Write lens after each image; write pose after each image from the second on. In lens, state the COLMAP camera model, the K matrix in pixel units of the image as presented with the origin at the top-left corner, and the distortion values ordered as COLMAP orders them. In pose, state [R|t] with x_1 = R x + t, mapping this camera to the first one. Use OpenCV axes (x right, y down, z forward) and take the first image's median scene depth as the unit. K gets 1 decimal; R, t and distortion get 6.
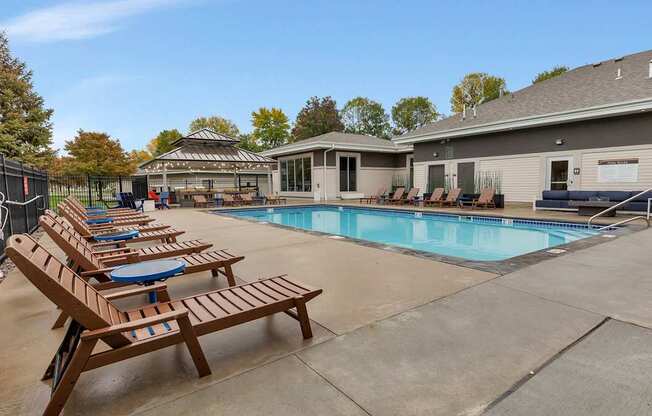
lens RADIAL K [[339.7, 0, 326.0], [0, 339.7, 208.0], [0, 0, 1]] dist [0.000519, -0.000224]
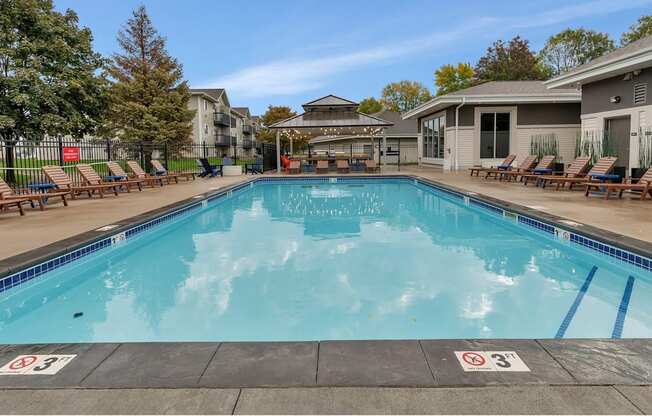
lens RADIAL K [[336.4, 0, 326.7], [0, 336.4, 173.2], [0, 0, 1]] dist [0.001353, 0.000204]
pose [[0.802755, 0.038548, -0.595062, 0.216477], [-0.035090, 0.999233, 0.017393, -0.016129], [0.595276, 0.006918, 0.803492, 0.176122]]
